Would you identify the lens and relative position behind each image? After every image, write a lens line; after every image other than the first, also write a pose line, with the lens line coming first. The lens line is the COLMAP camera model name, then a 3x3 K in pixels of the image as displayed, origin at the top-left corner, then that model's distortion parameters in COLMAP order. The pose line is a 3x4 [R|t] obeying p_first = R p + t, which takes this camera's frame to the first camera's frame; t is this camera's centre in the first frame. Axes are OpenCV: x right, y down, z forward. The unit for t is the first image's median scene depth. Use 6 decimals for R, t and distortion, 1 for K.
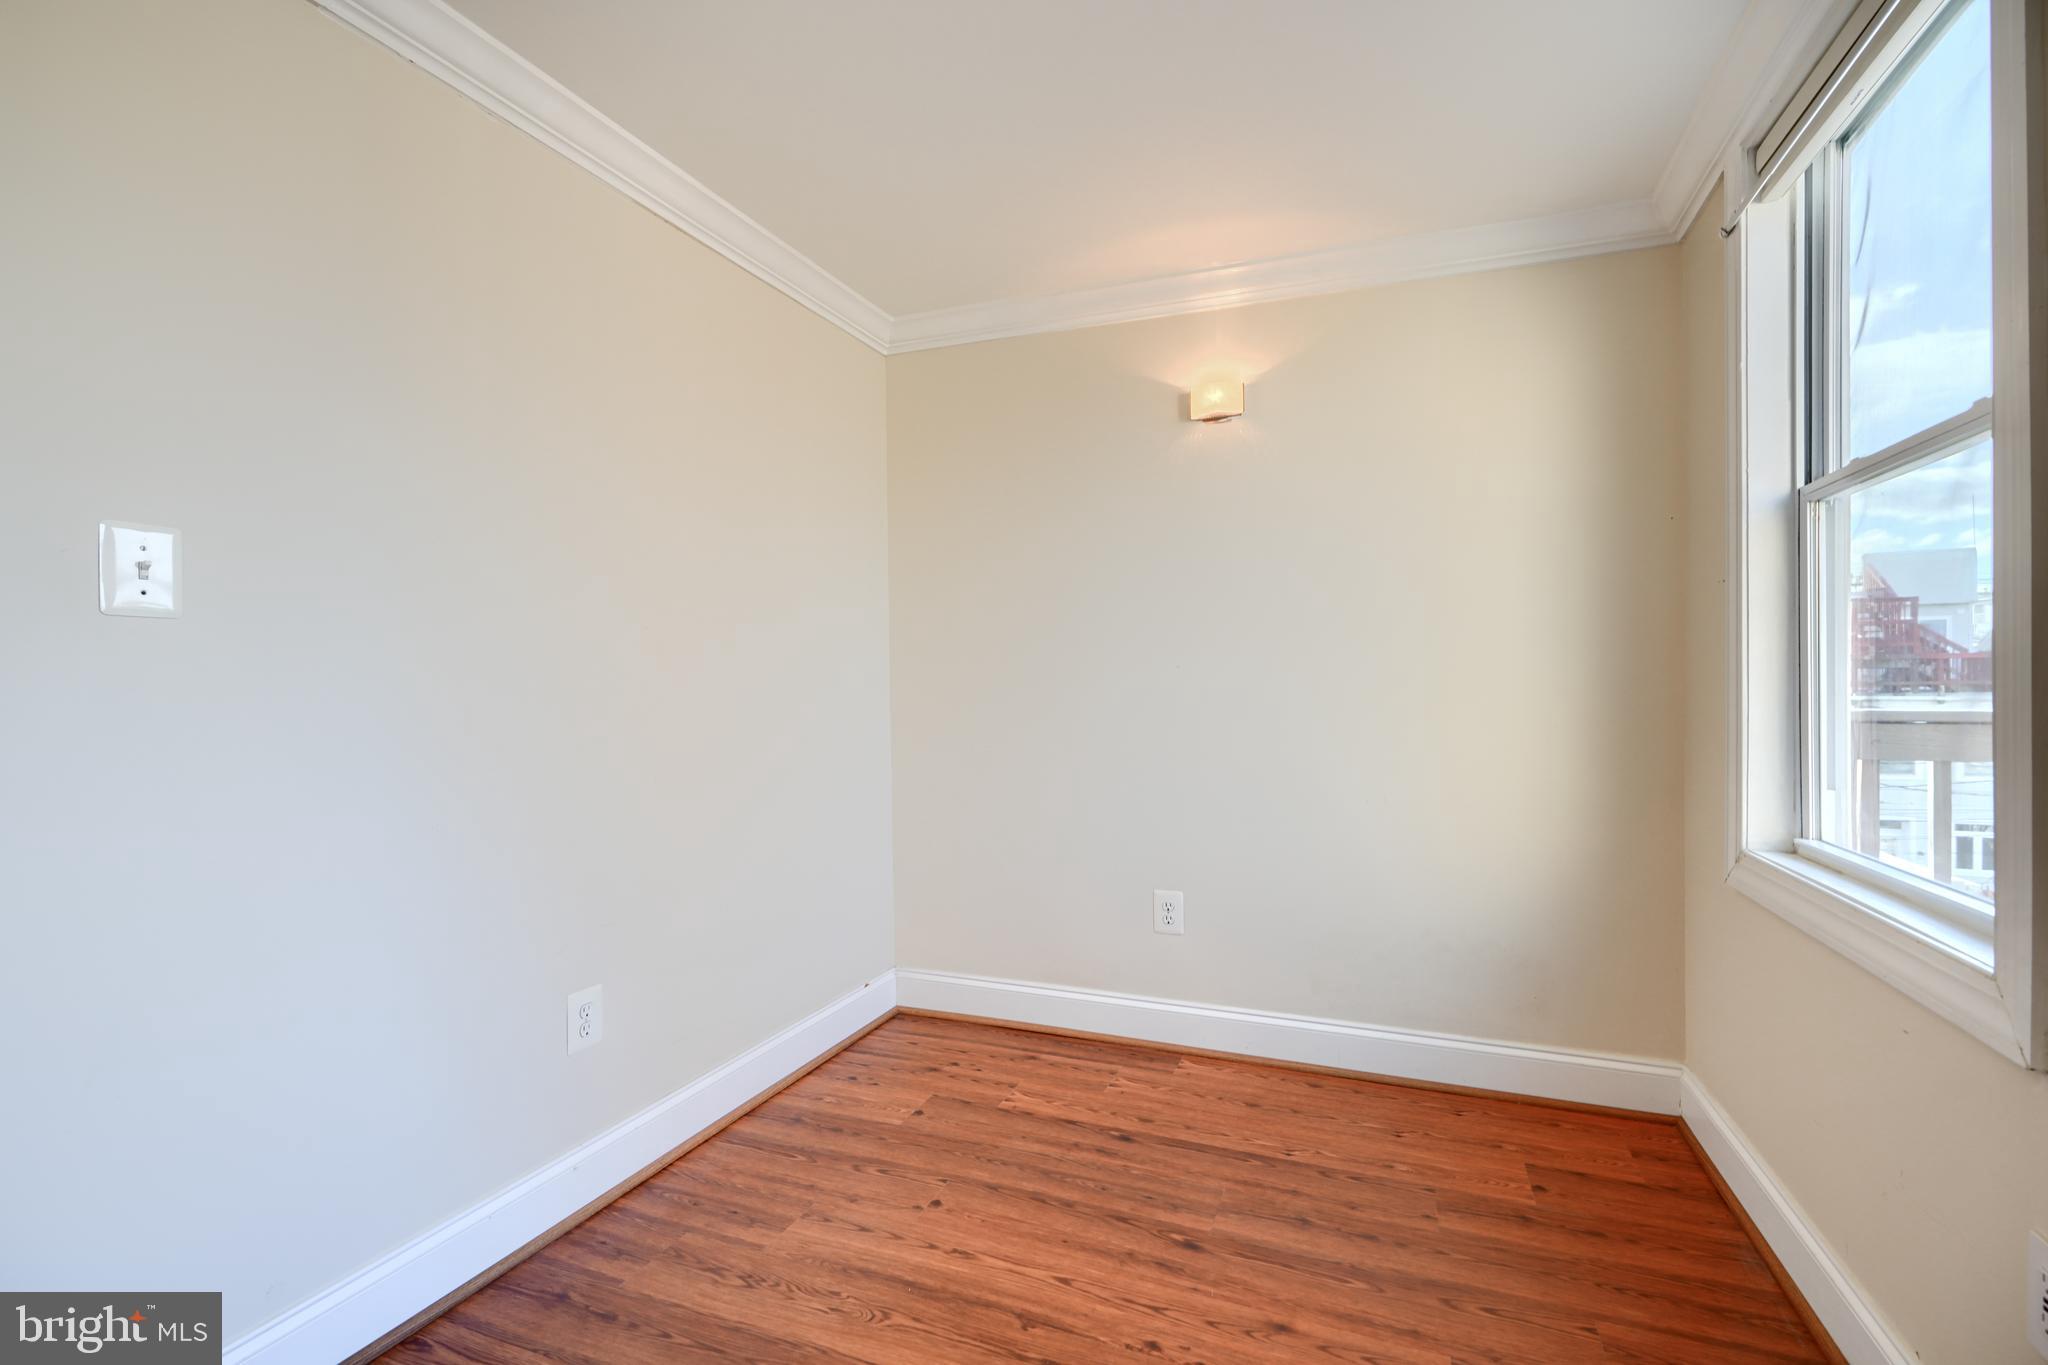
lens RADIAL K [[919.6, 0, 1026.5], [0, 919.6, 689.1], [0, 0, 1]] dist [0.004169, -0.001917]
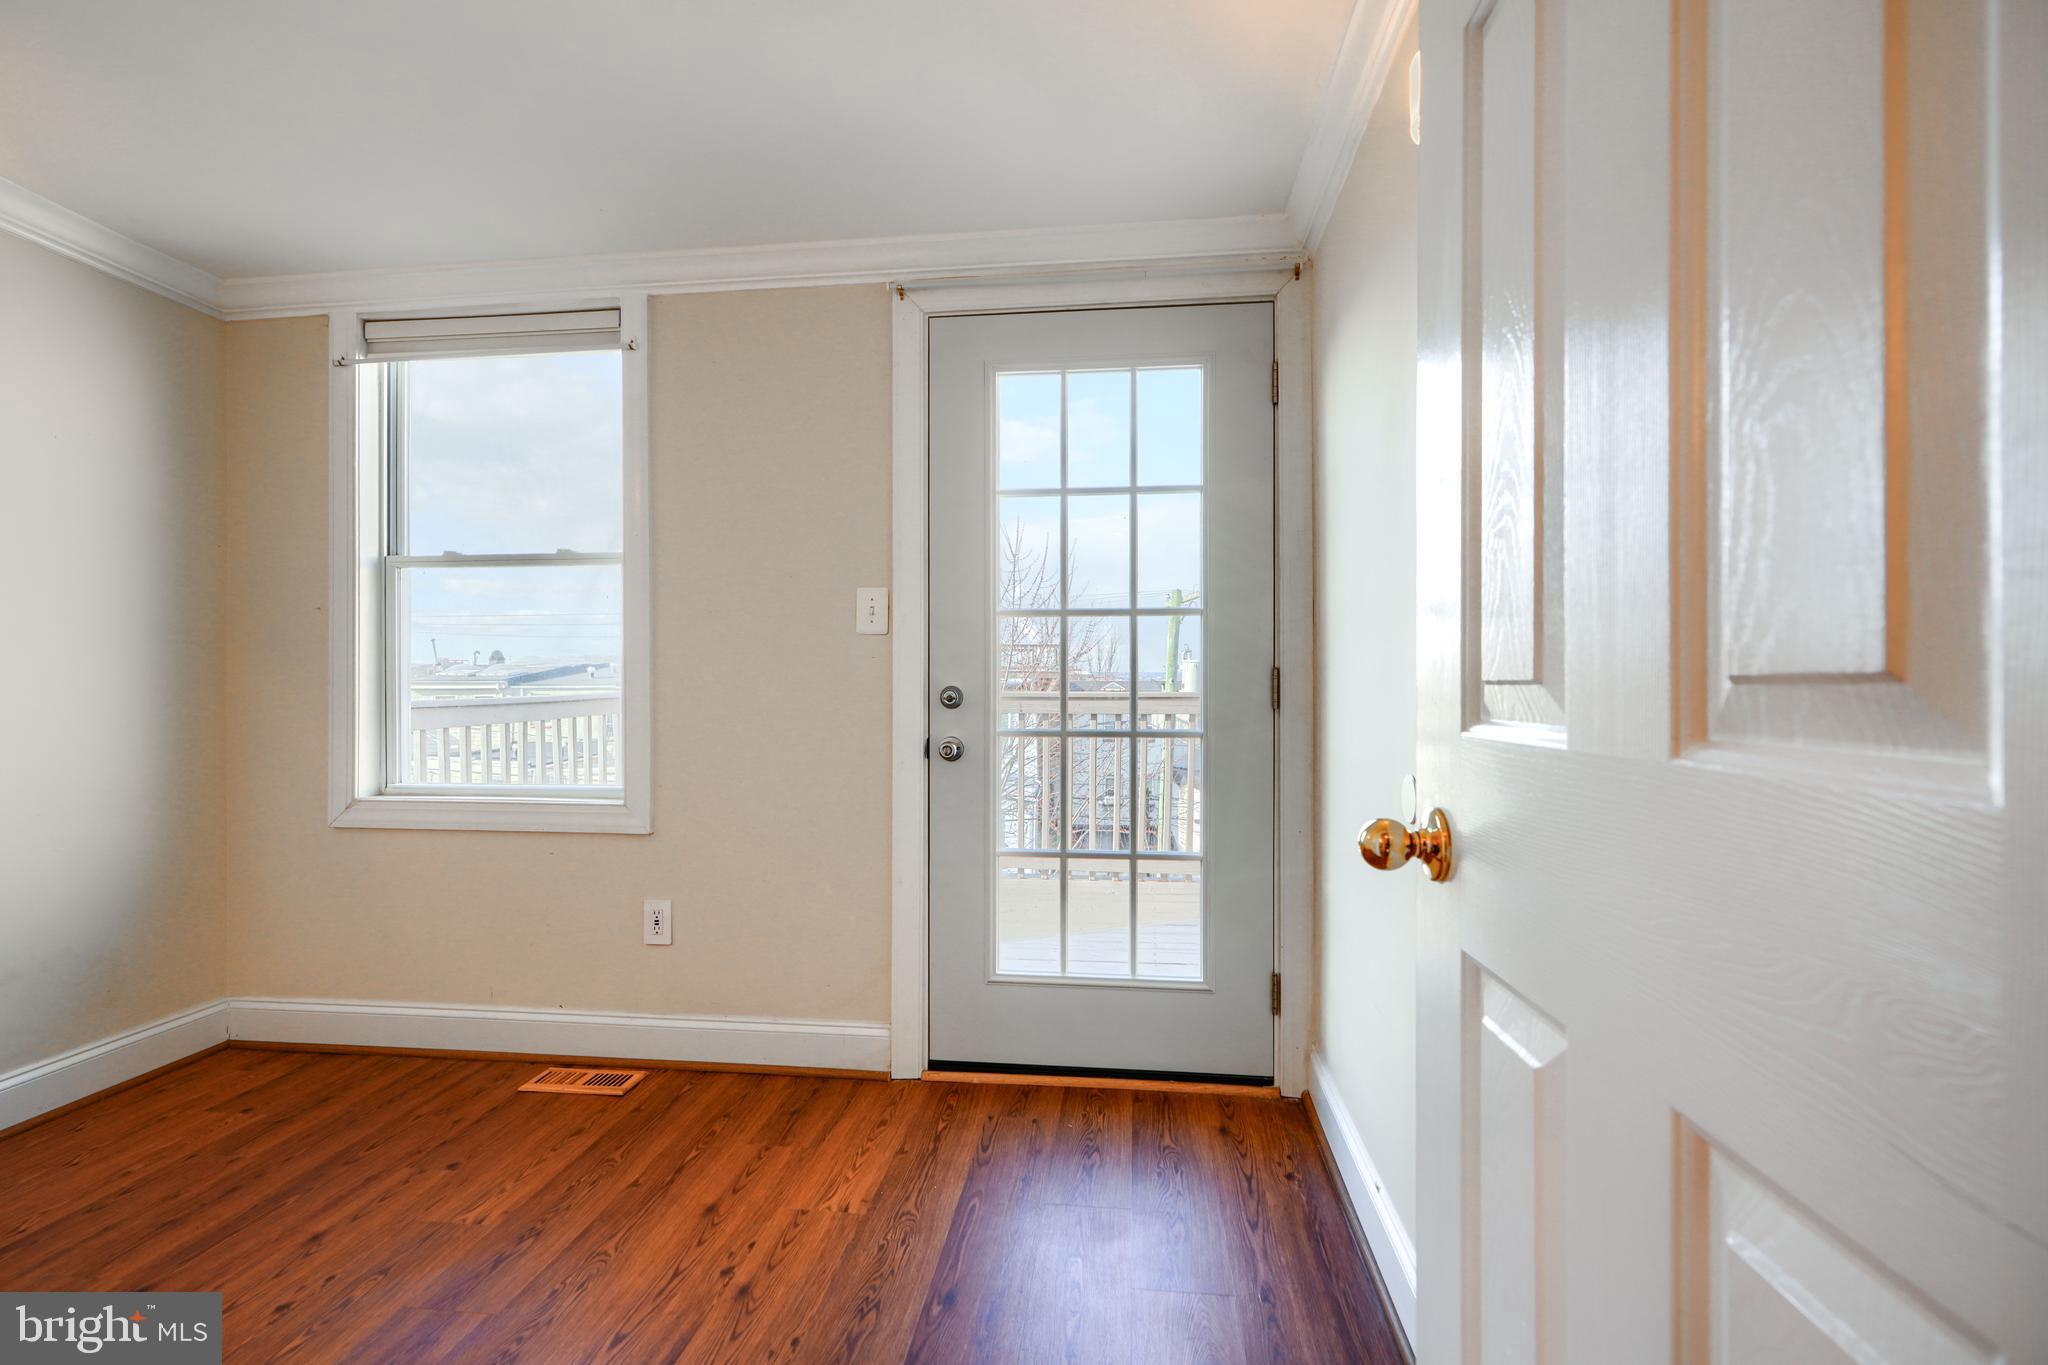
lens RADIAL K [[919.6, 0, 1015.5], [0, 919.6, 680.0], [0, 0, 1]] dist [0.004169, -0.001917]
pose [[-0.258616, 0.011111, 0.965916, -0.809421], [0.010213, 0.999909, -0.008768, 0.011961], [-0.965926, 0.007598, -0.258707, 0.338888]]
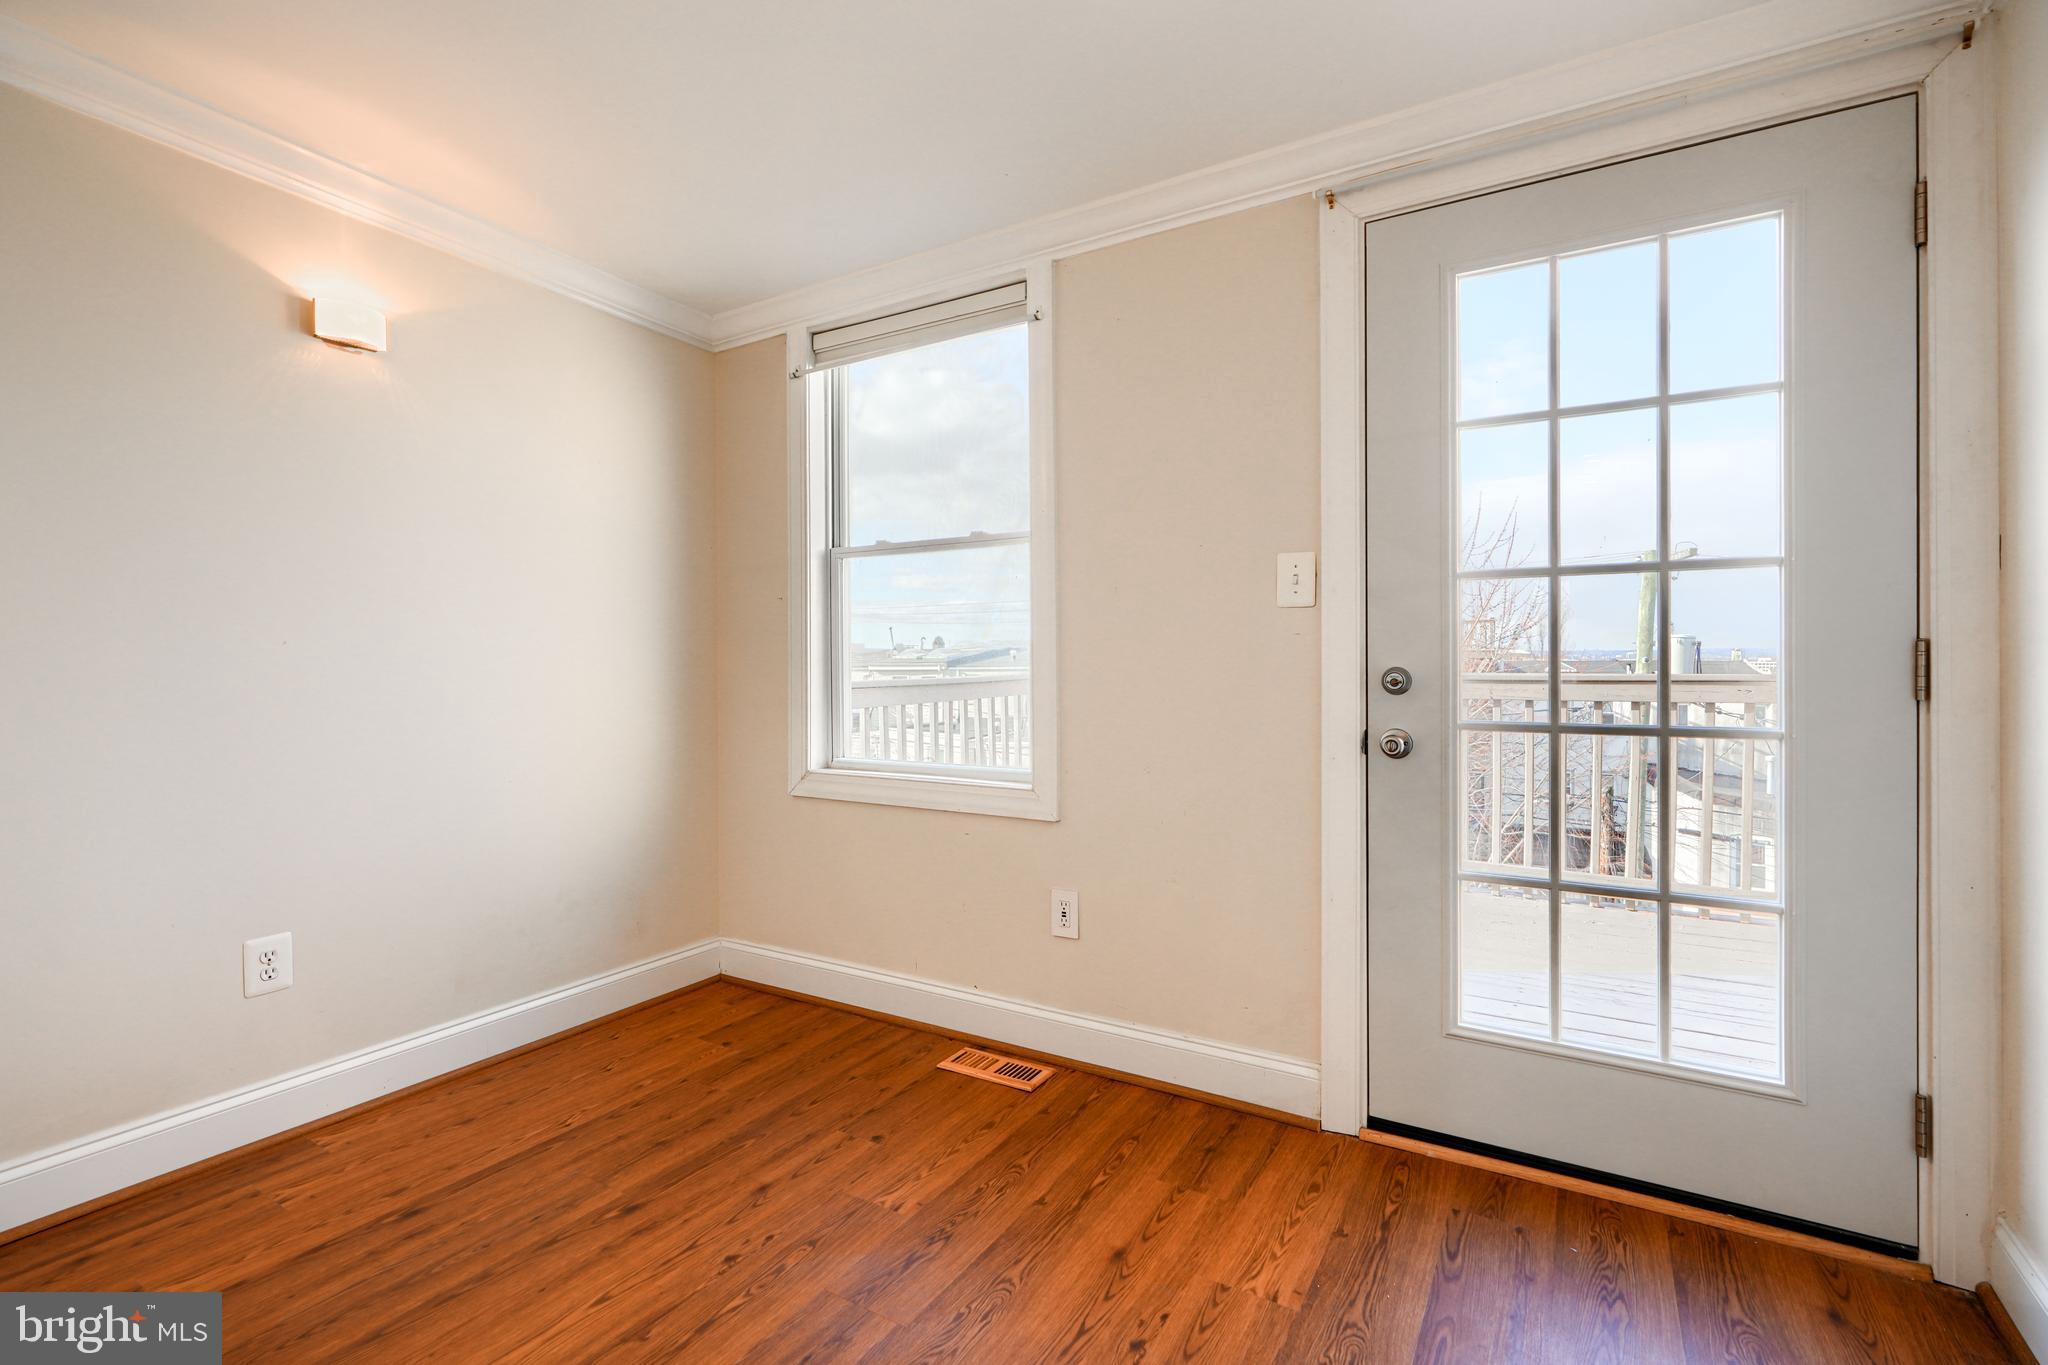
lens RADIAL K [[919.6, 0, 1016.0], [0, 919.6, 663.4], [0, 0, 1]] dist [0.004169, -0.001917]
pose [[0.167251, 0.009044, 0.985873, -0.662504], [0.009967, 0.999891, -0.010863, 0.011129], [-0.985864, 0.011643, 0.167142, 0.346280]]
